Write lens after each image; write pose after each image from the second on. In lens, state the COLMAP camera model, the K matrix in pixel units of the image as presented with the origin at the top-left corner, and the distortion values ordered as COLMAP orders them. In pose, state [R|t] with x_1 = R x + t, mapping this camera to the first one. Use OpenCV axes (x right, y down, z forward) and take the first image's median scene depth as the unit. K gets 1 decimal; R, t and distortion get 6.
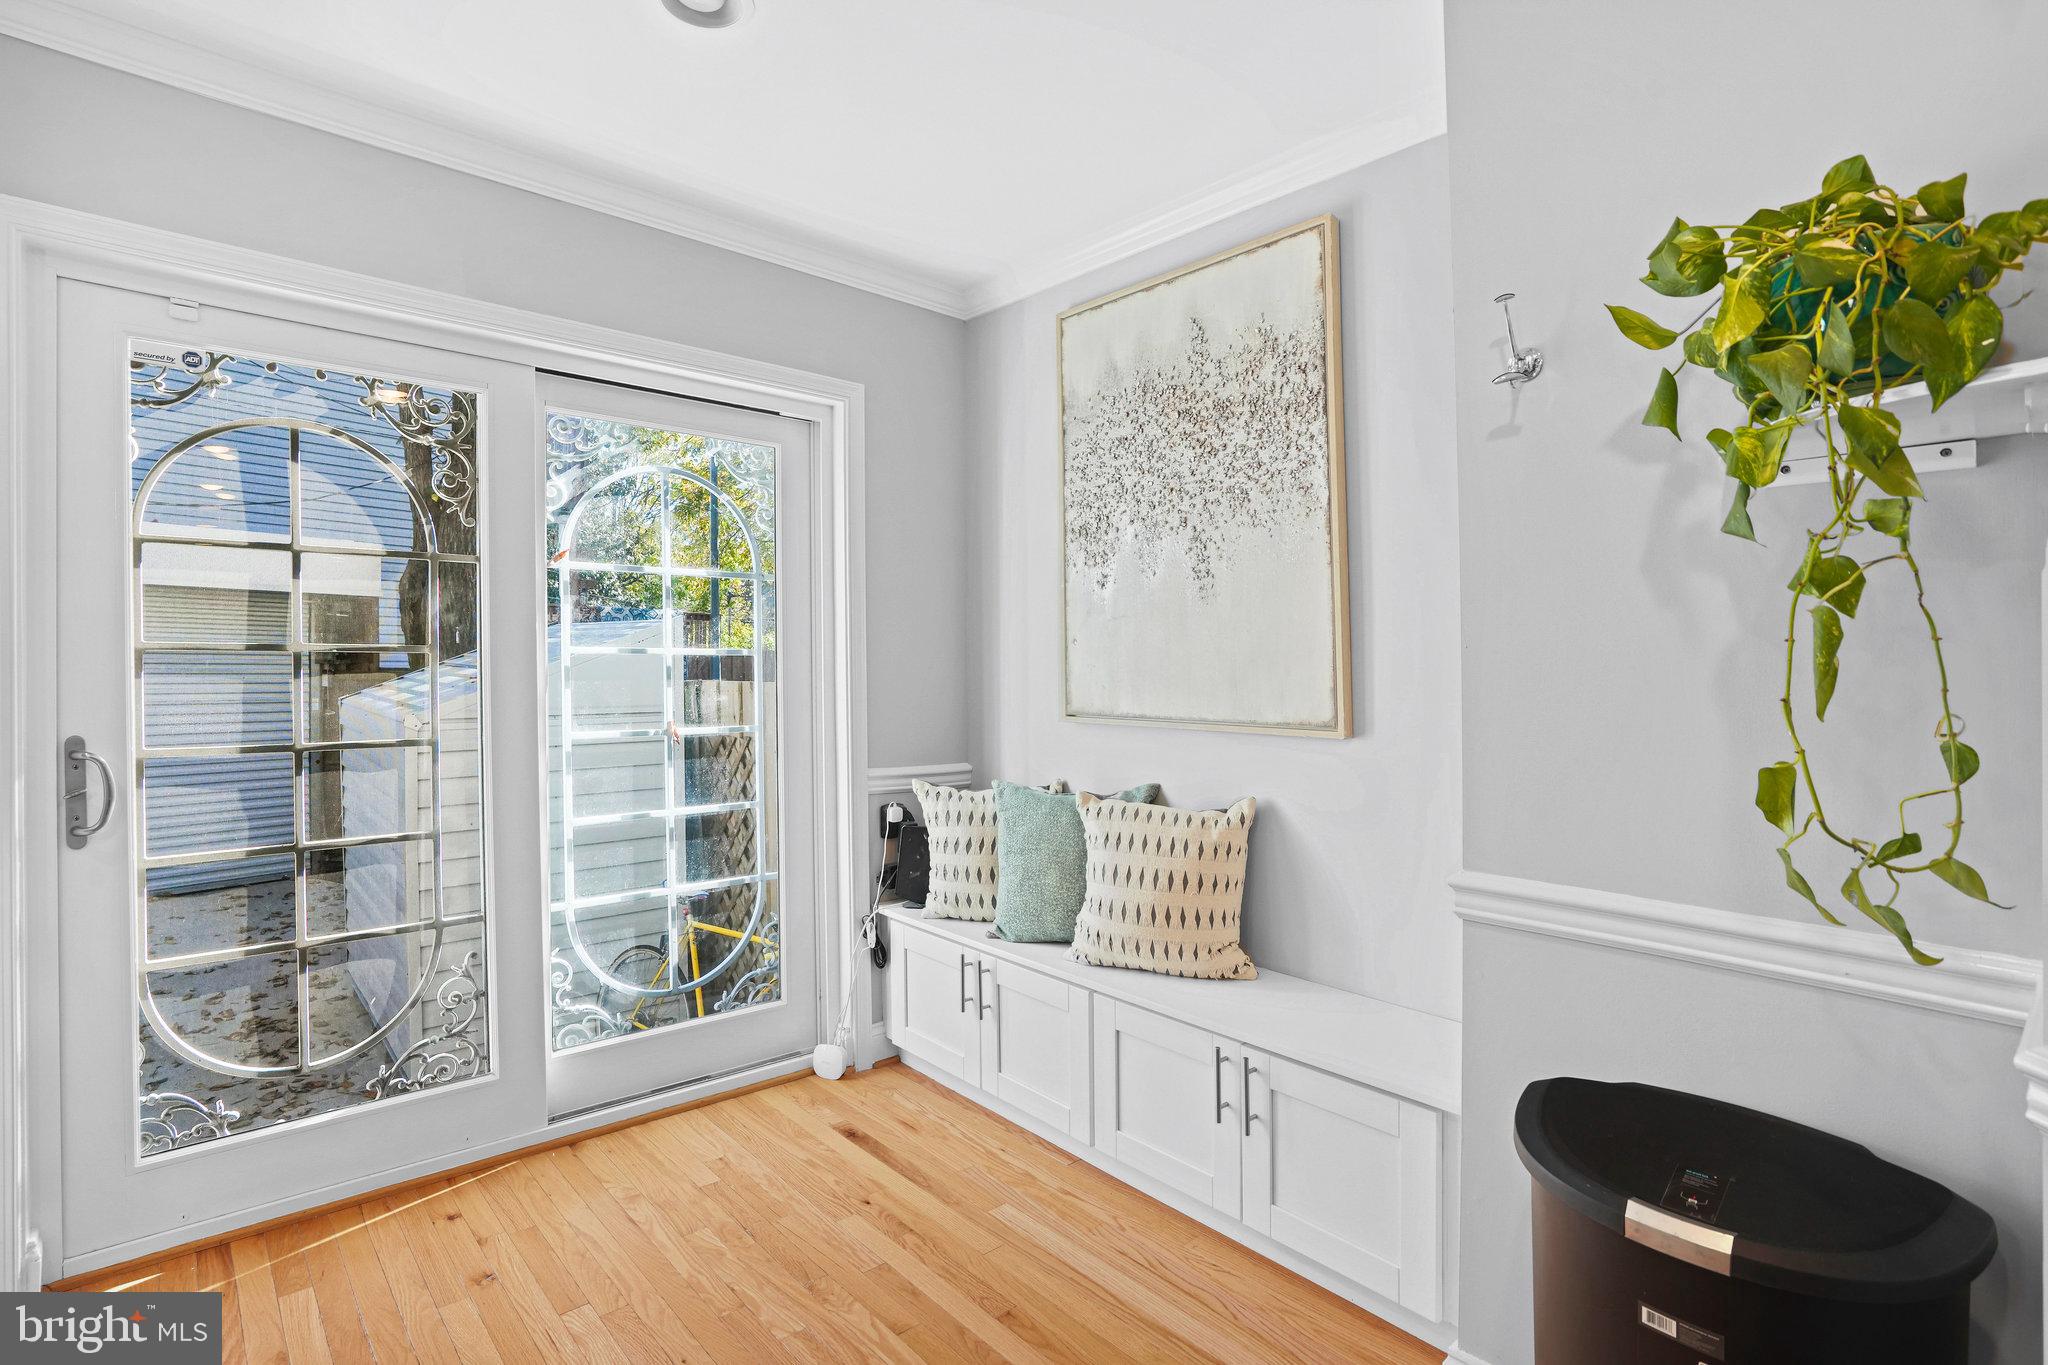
lens RADIAL K [[990.6, 0, 1020.6], [0, 990.6, 673.2], [0, 0, 1]] dist [-0.031191, 0.006706]
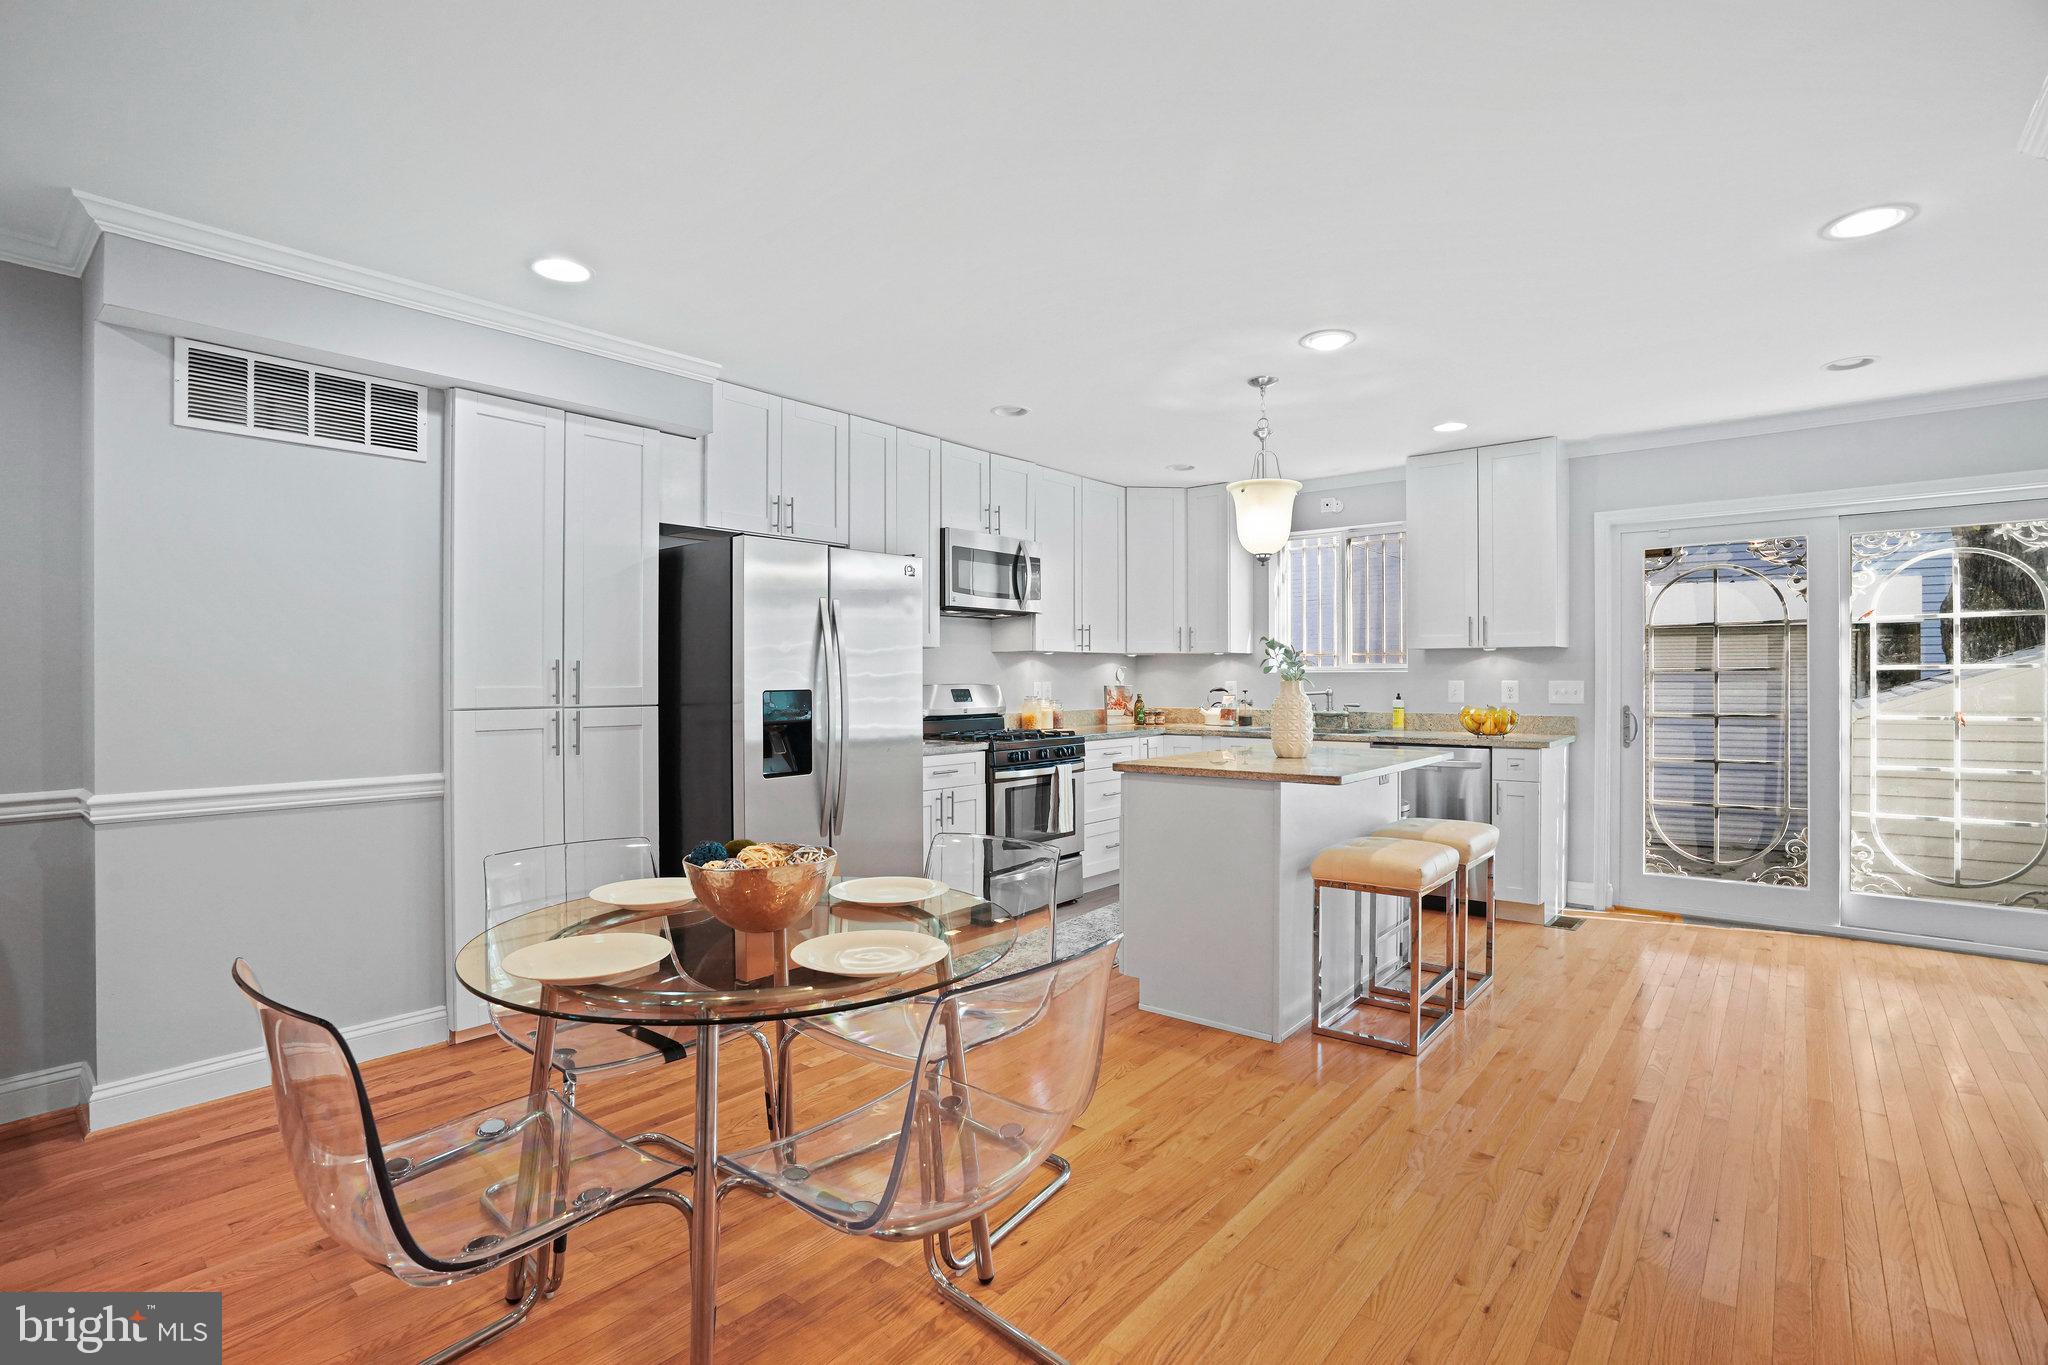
lens RADIAL K [[990.6, 0, 991.8], [0, 990.6, 685.3], [0, 0, 1]] dist [-0.031191, 0.006706]
pose [[0.156621, 0.010946, -0.987598, 1.168725], [0.004233, 0.999922, 0.011754, -0.023496], [0.987650, -0.006021, 0.156562, -0.951657]]
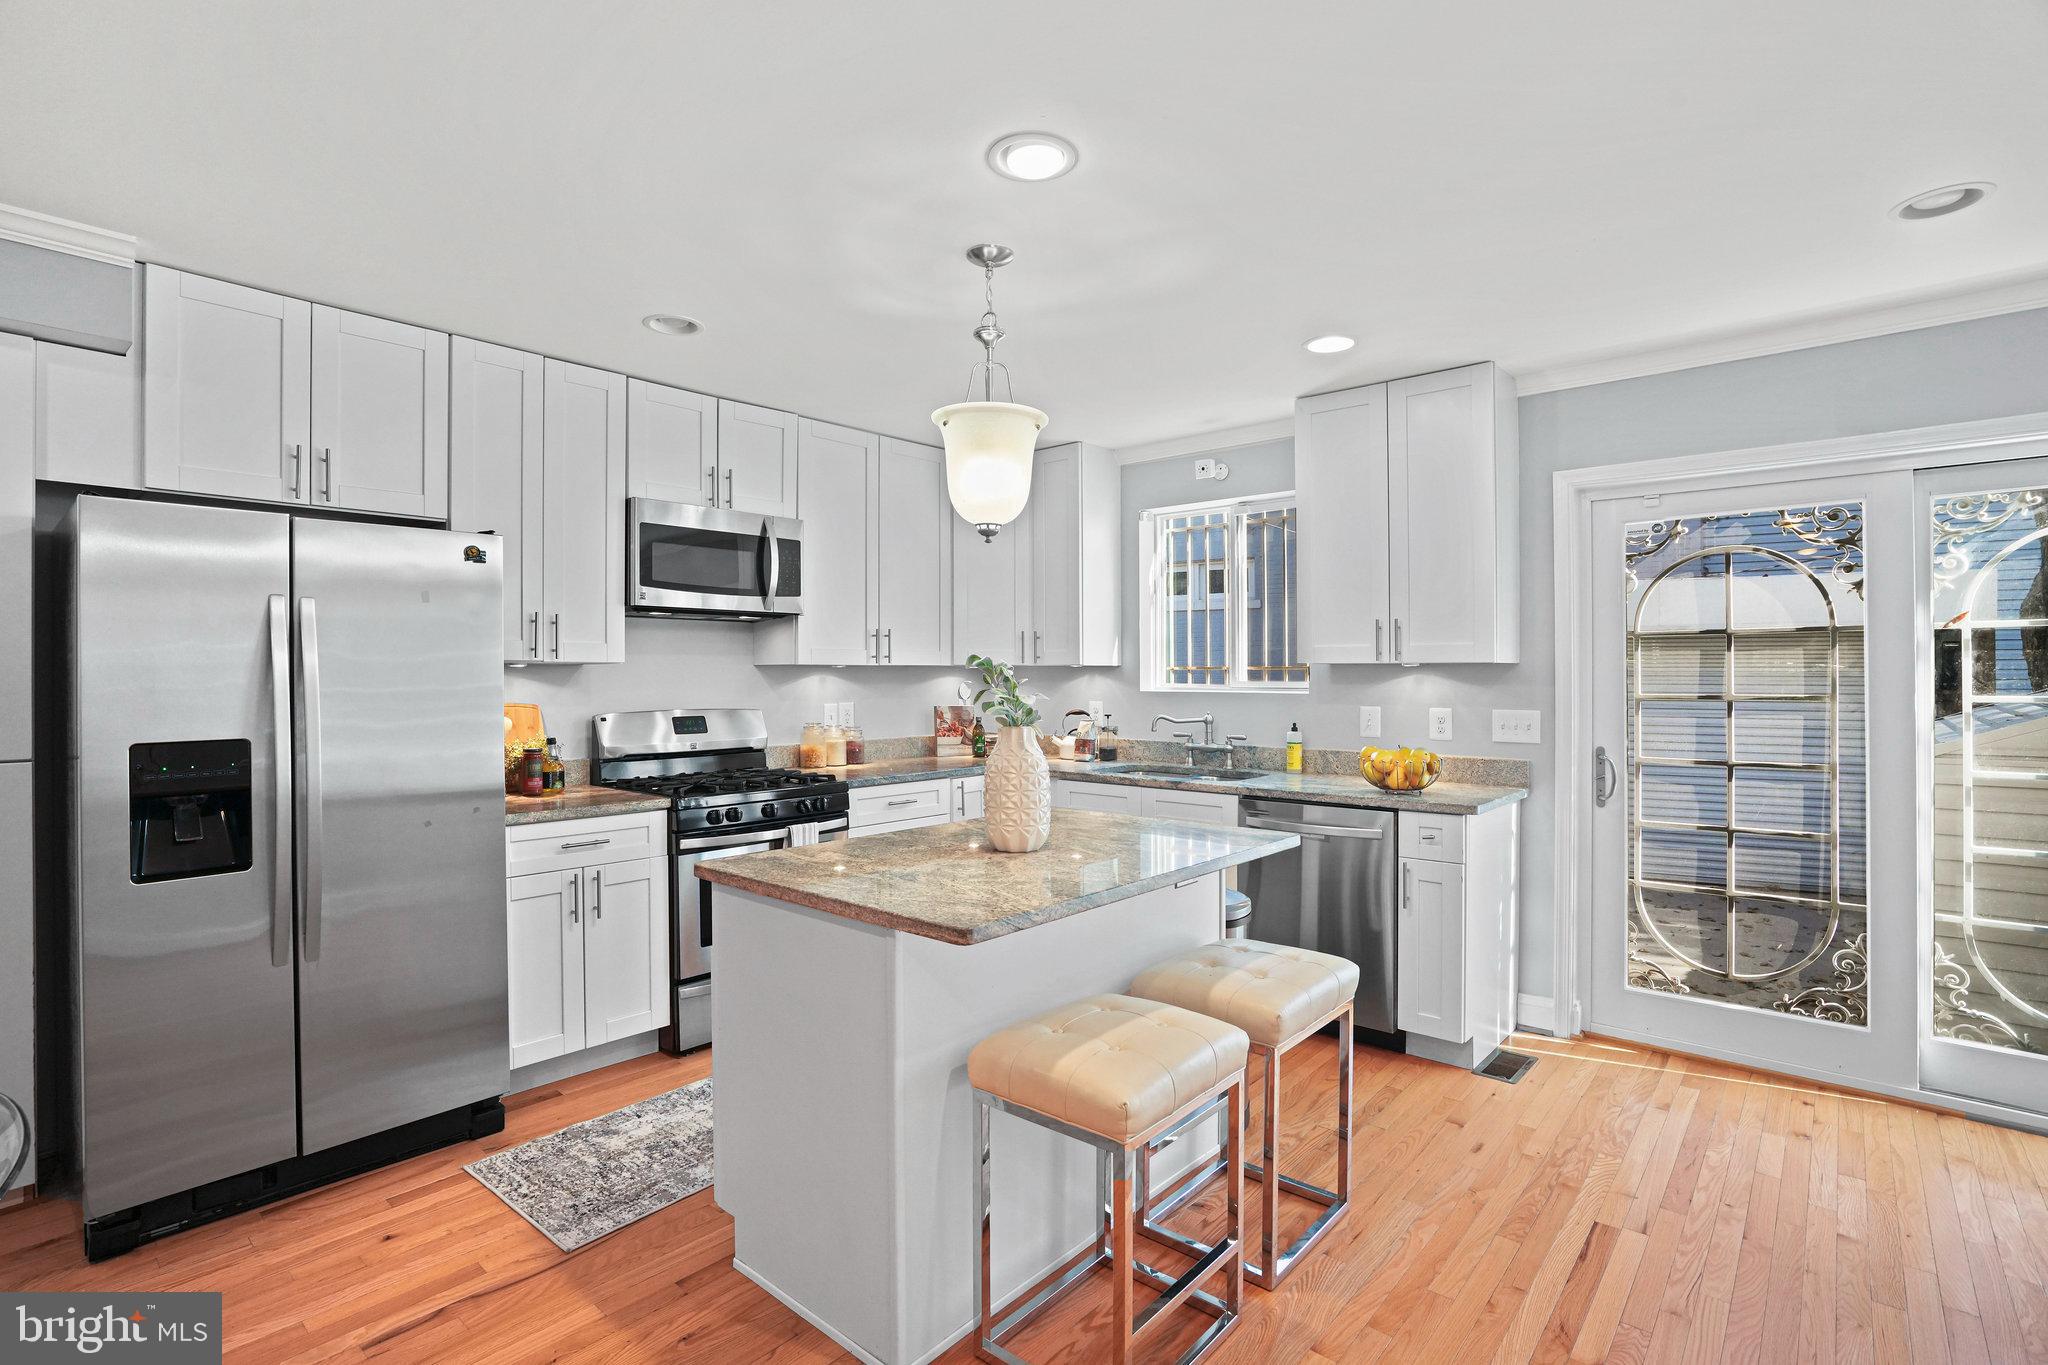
lens RADIAL K [[990.6, 0, 990.4], [0, 990.6, 671.3], [0, 0, 1]] dist [-0.031191, 0.006706]
pose [[0.126769, 0.001172, -0.991932, 0.616105], [0.001376, 0.999998, 0.001357, -0.069777], [0.991931, -0.001537, 0.126767, -0.333323]]
